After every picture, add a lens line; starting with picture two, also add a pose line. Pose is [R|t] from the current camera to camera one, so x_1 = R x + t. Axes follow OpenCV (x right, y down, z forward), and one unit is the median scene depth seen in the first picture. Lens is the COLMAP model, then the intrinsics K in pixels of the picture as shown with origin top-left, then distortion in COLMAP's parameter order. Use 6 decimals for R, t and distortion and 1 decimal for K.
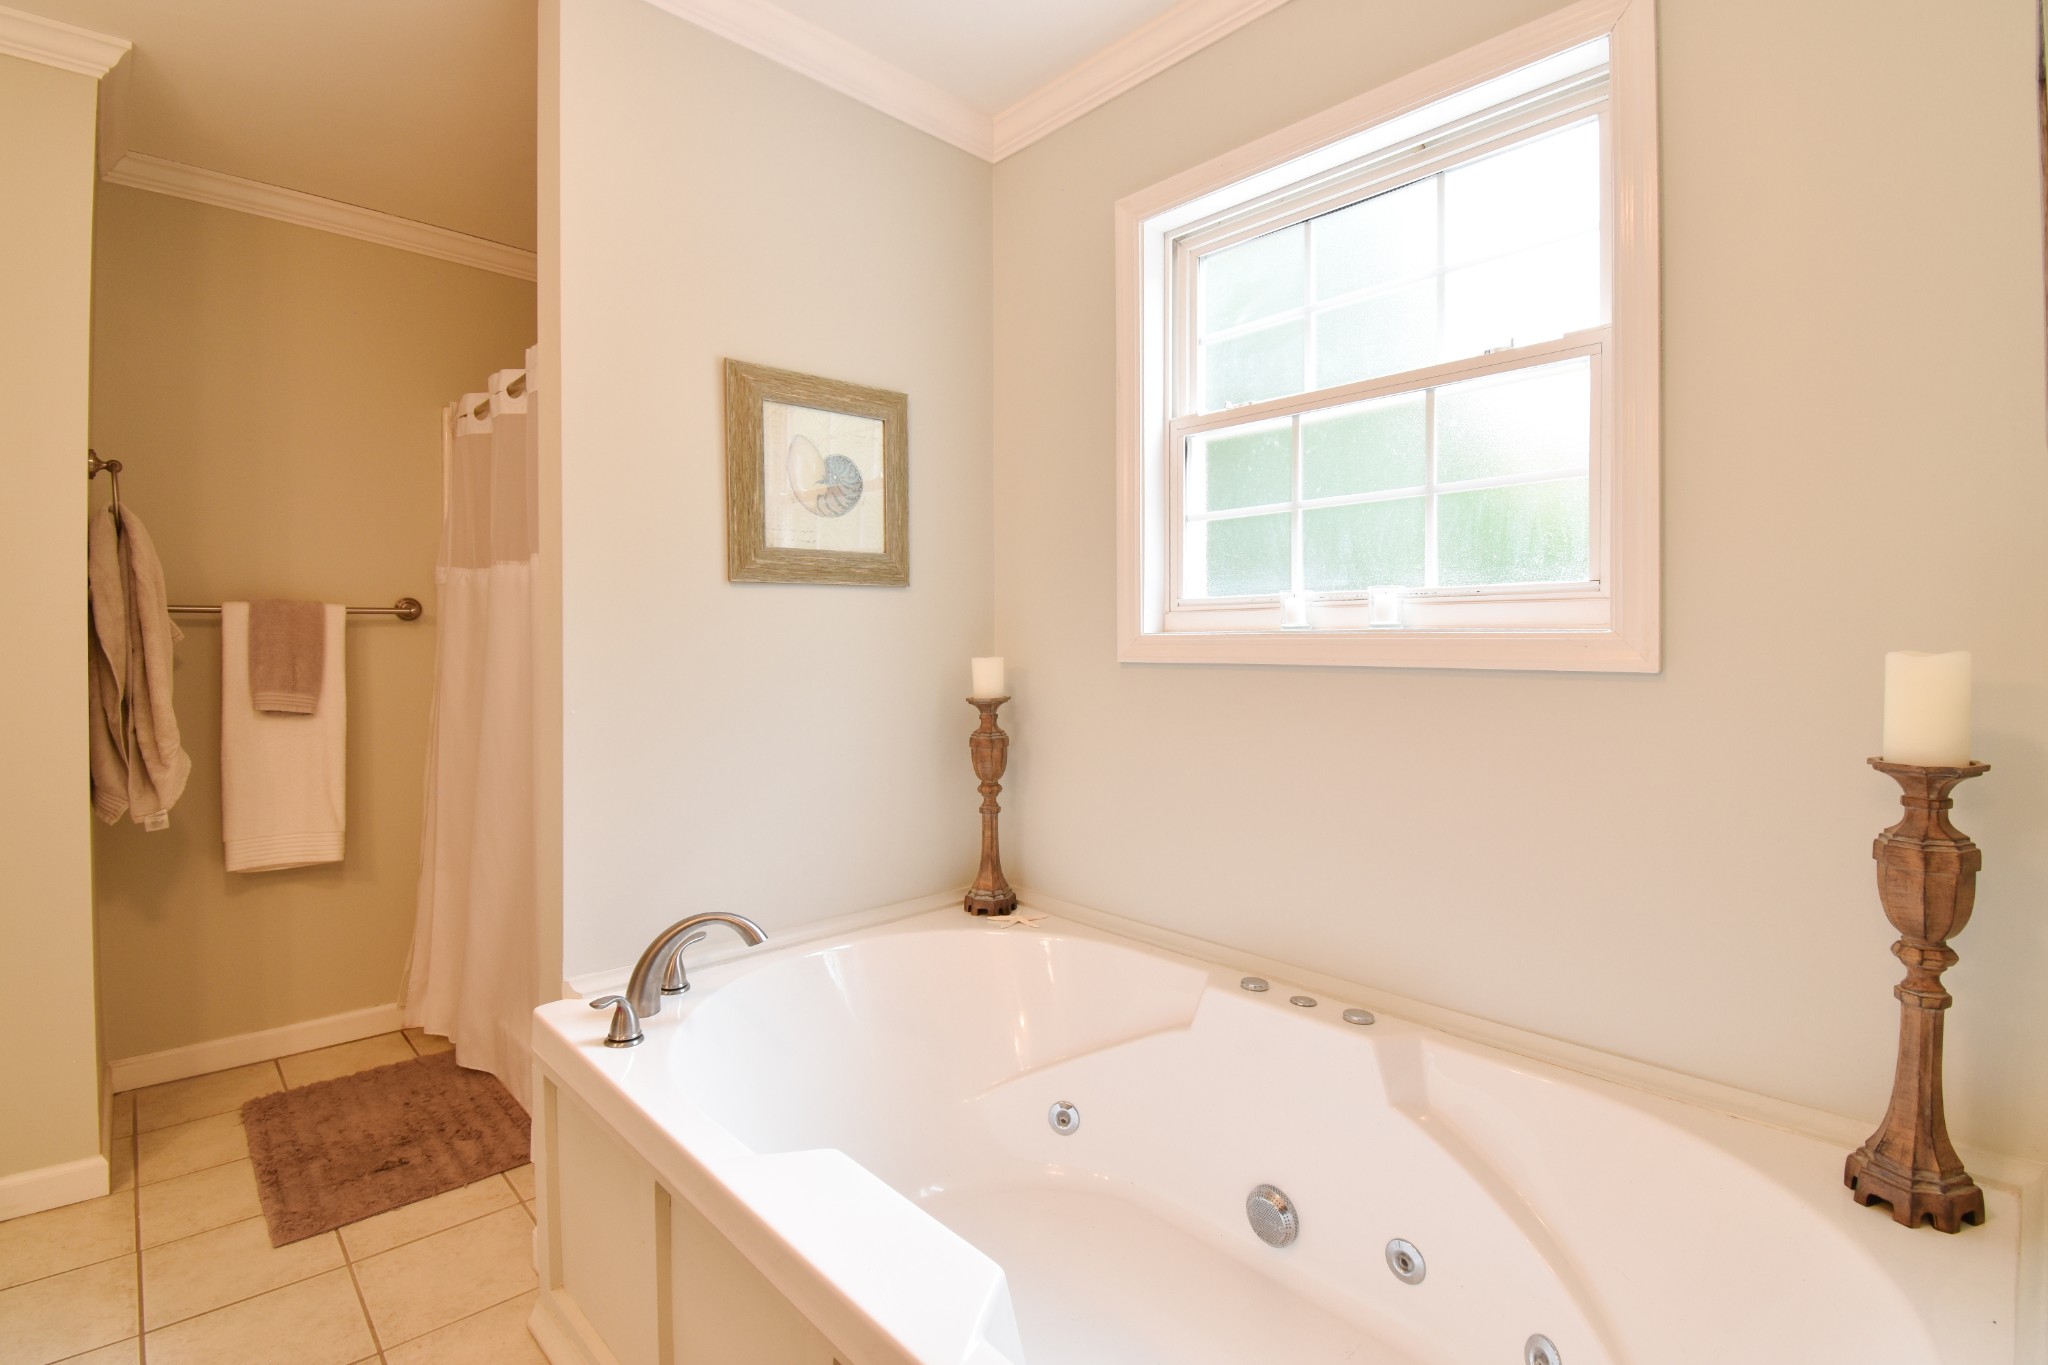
lens RADIAL K [[944.3, 0, 1024.2], [0, 944.3, 652.9], [0, 0, 1]] dist [0.019411, -0.027550]
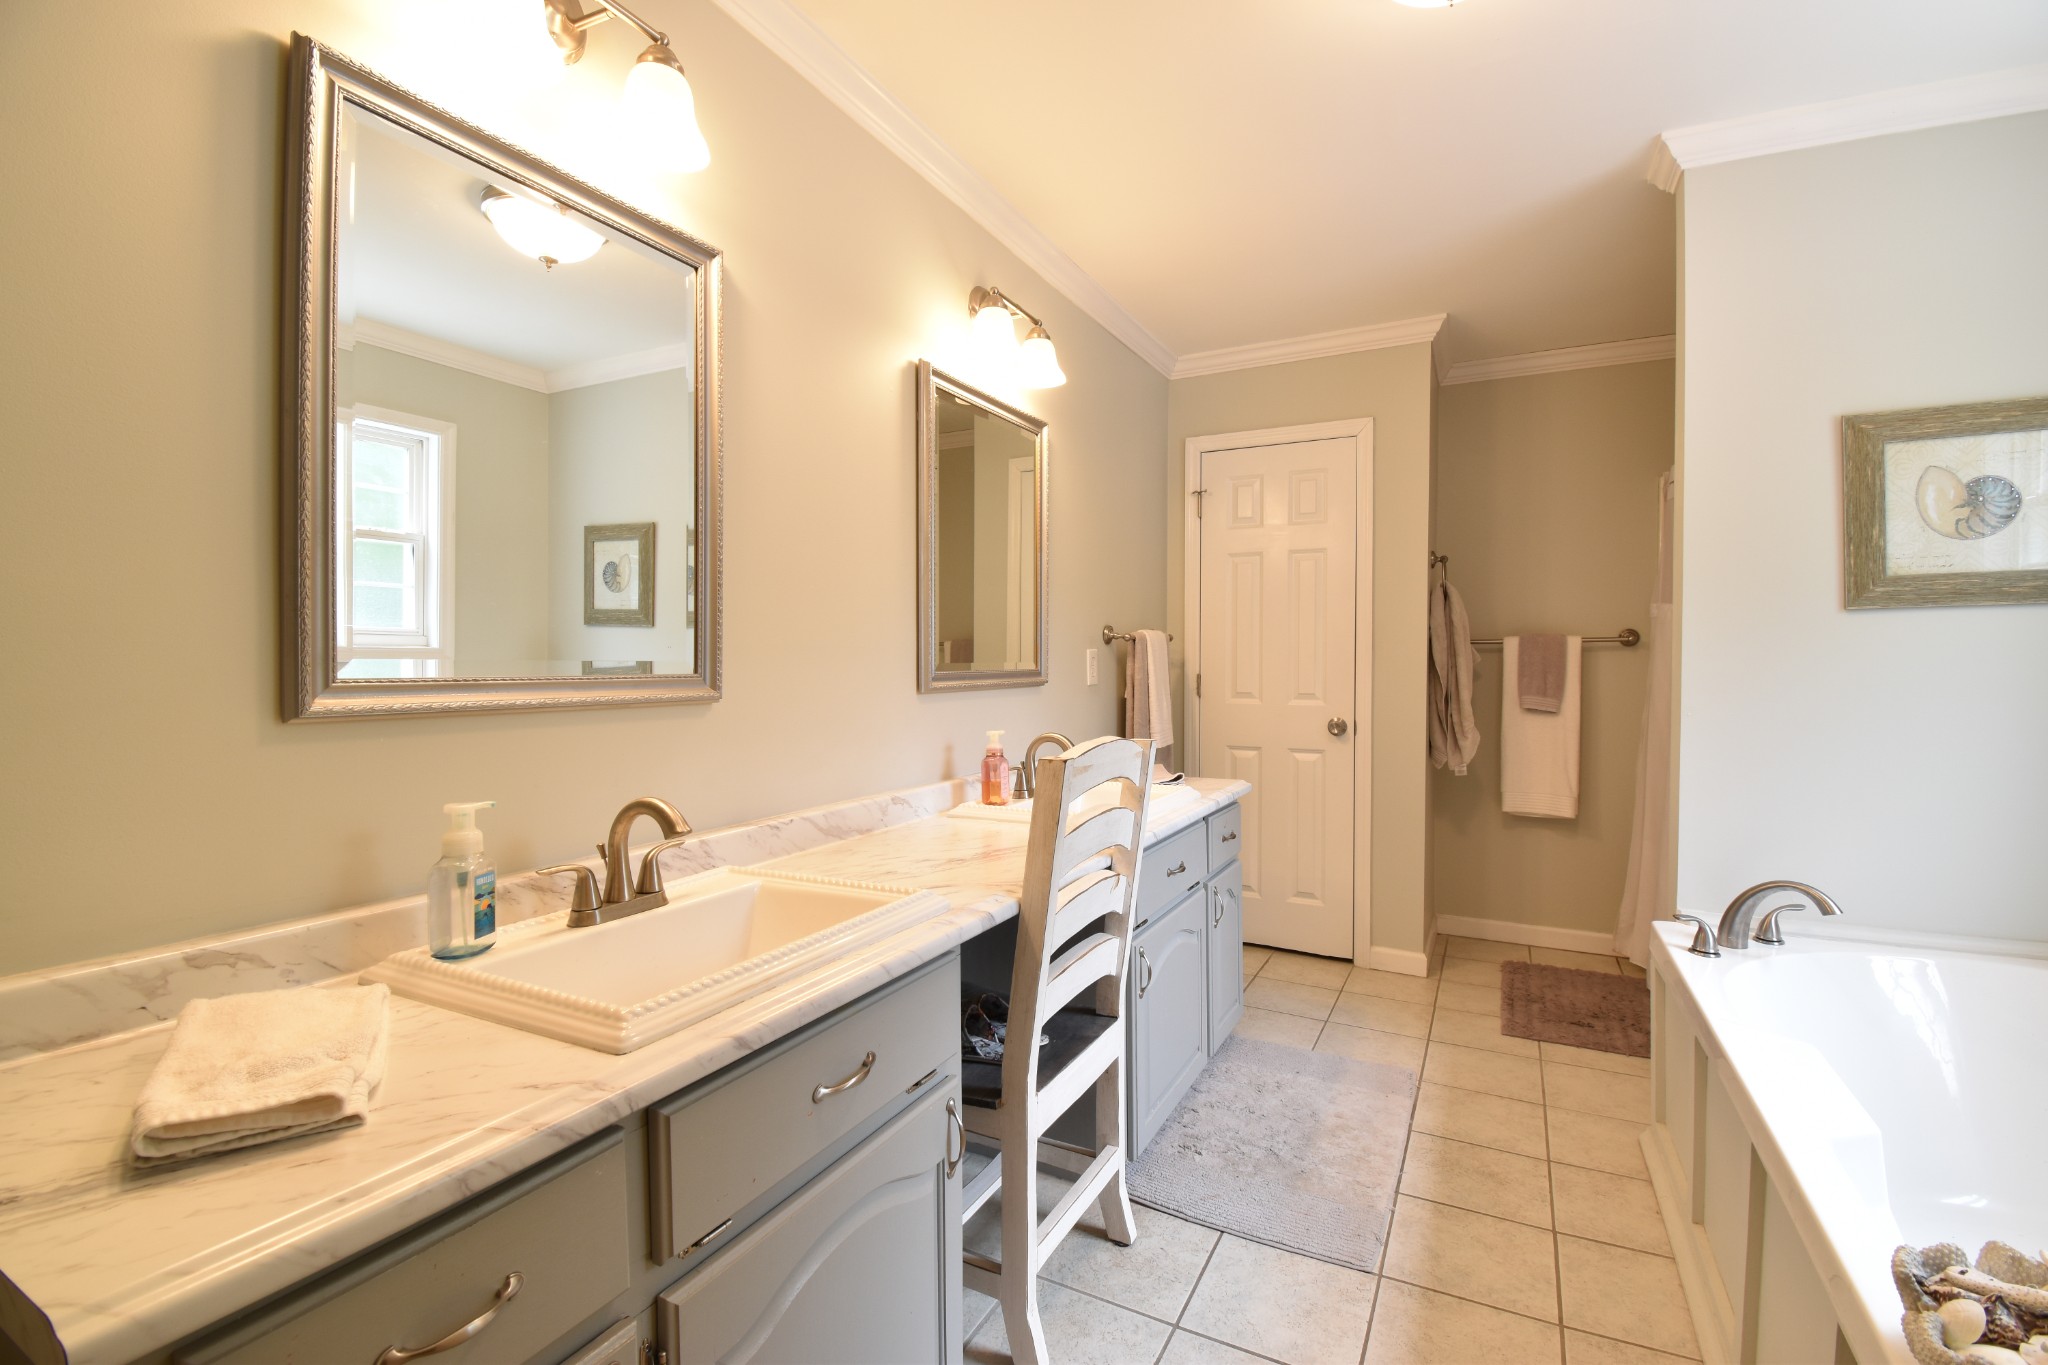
lens RADIAL K [[906.5, 0, 1043.2], [0, 906.5, 673.0], [0, 0, 1]] dist [0.018367, -0.025295]
pose [[0.339991, 0.011138, -0.940363, 0.342968], [-0.012106, 0.999899, 0.007466, 0.004088], [0.940351, 0.008846, 0.340092, -0.248138]]
